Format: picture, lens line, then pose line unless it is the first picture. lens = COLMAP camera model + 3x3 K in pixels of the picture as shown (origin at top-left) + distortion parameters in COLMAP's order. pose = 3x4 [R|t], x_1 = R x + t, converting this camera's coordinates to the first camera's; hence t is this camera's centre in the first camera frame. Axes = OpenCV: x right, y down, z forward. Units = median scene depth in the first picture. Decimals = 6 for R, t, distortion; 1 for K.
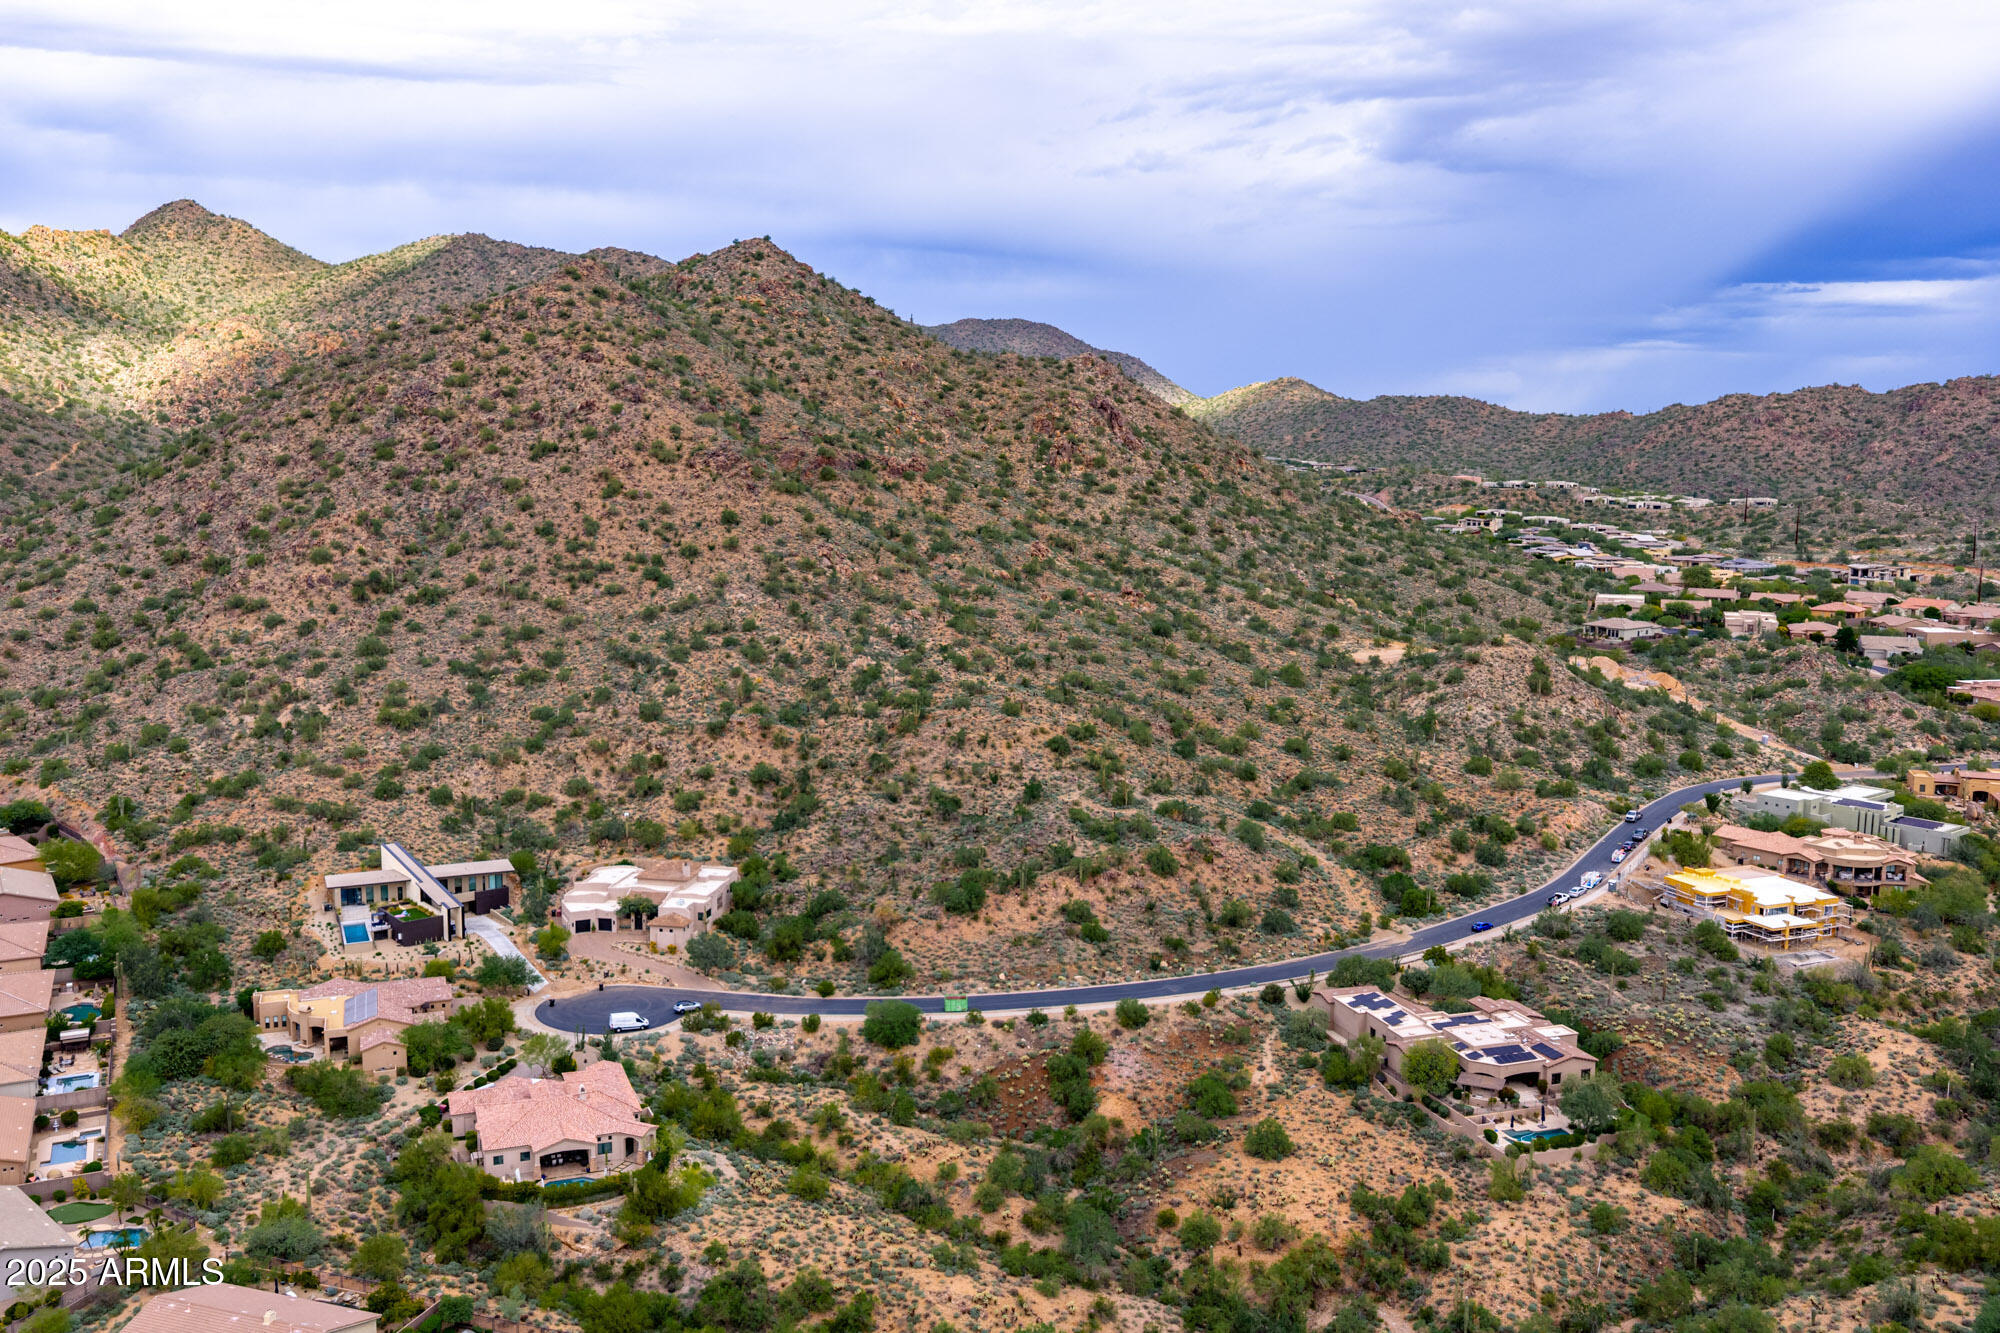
lens RADIAL K [[1641.2, 0, 1000.0], [0, 1641.2, 666.5], [0, 0, 1]] dist [0.032465, -0.062407]
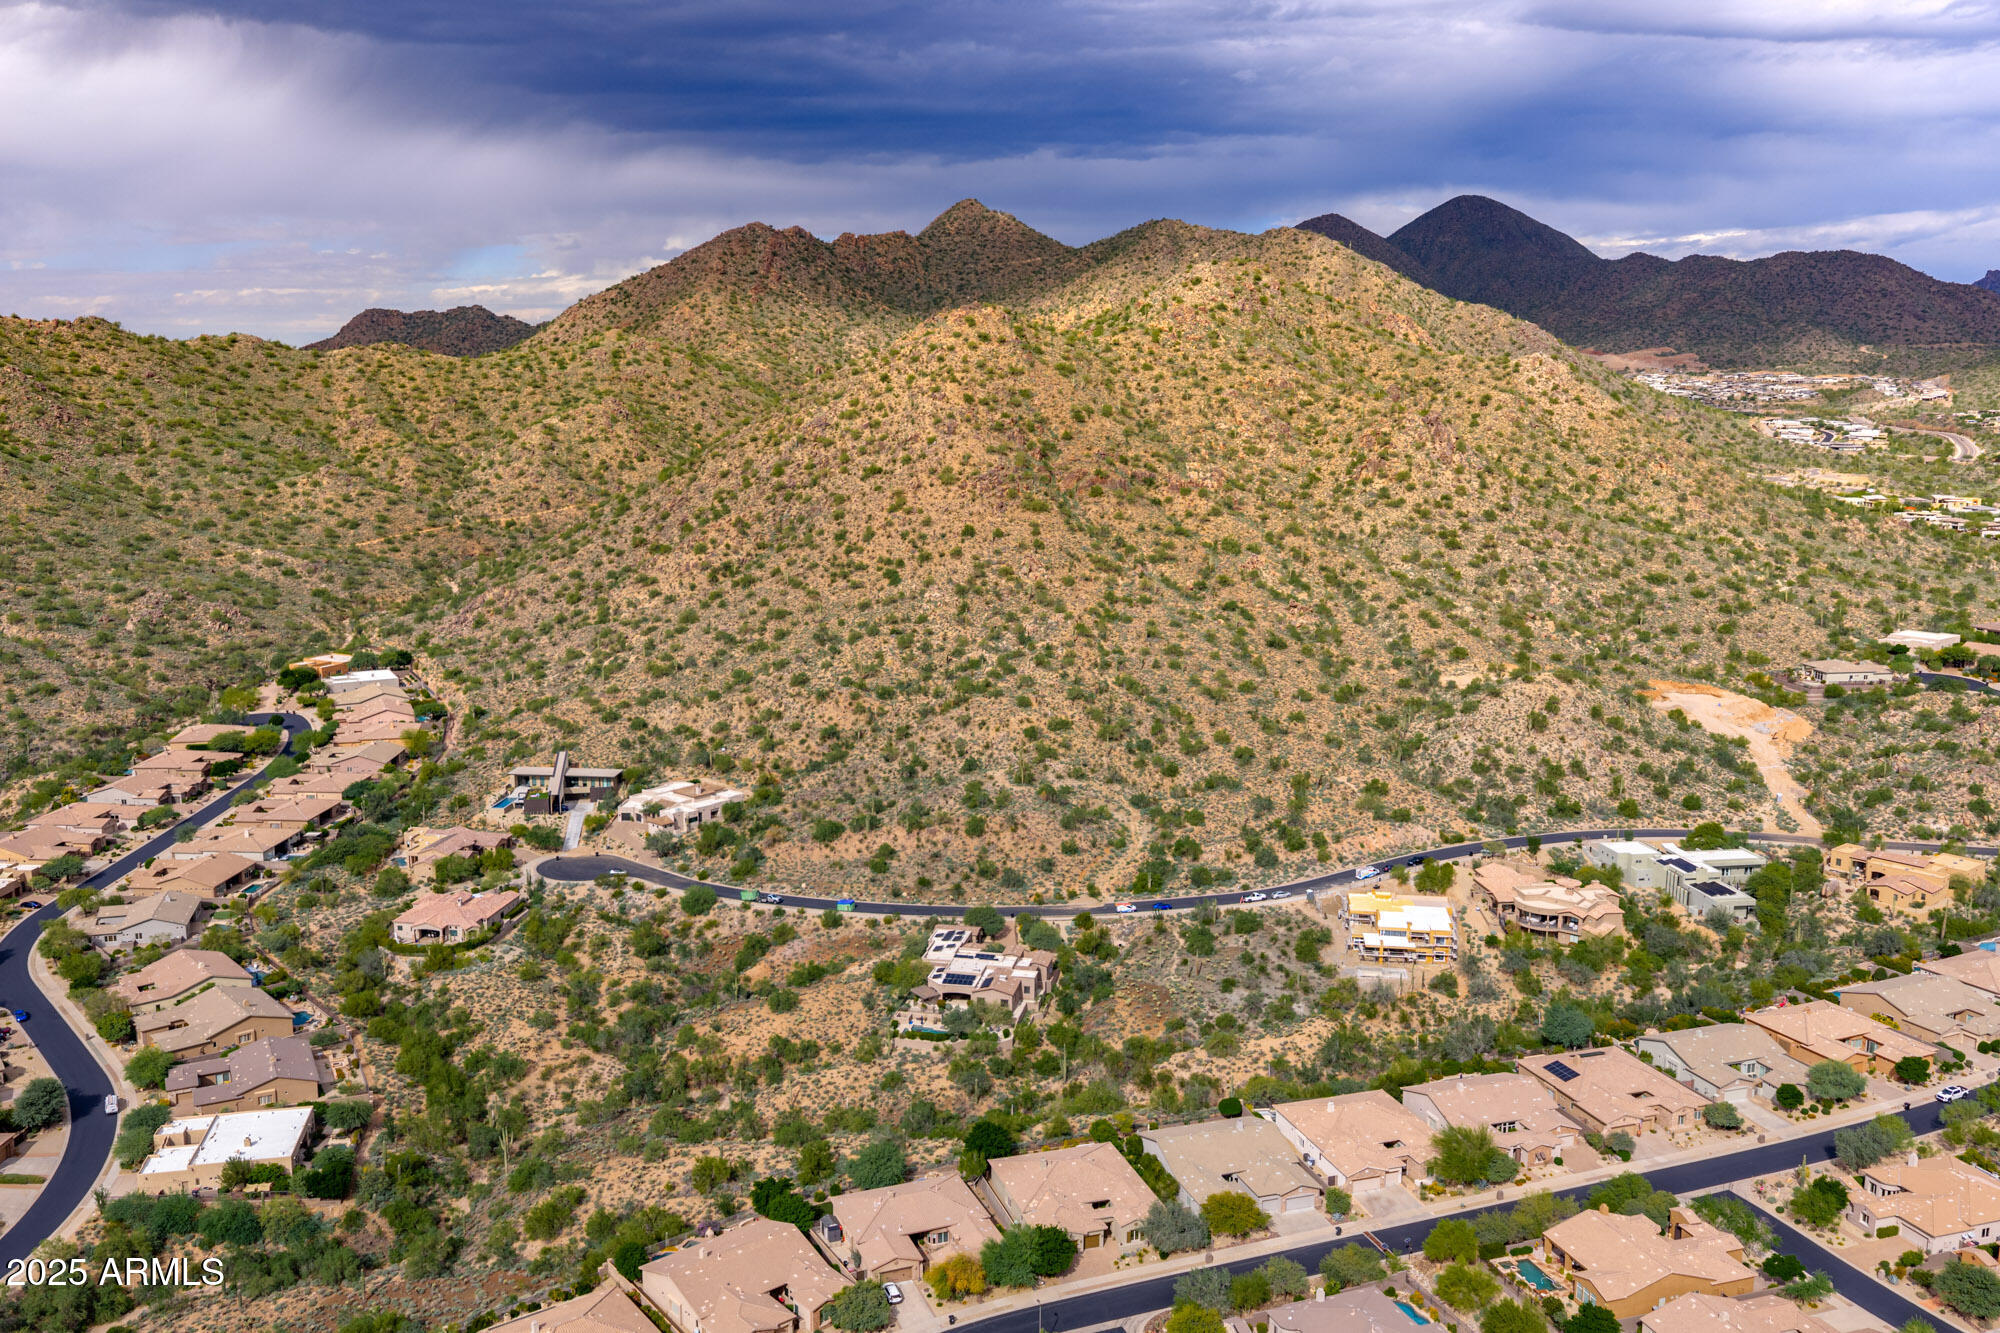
lens RADIAL K [[1665.3, 0, 963.7], [0, 1665.3, 662.0], [0, 0, 1]] dist [0.021295, -0.045836]
pose [[0.851603, 0.083801, -0.517445, 0.557905], [-0.063483, 0.996360, 0.056883, -0.066959], [0.520329, -0.015593, 0.853824, -0.128701]]
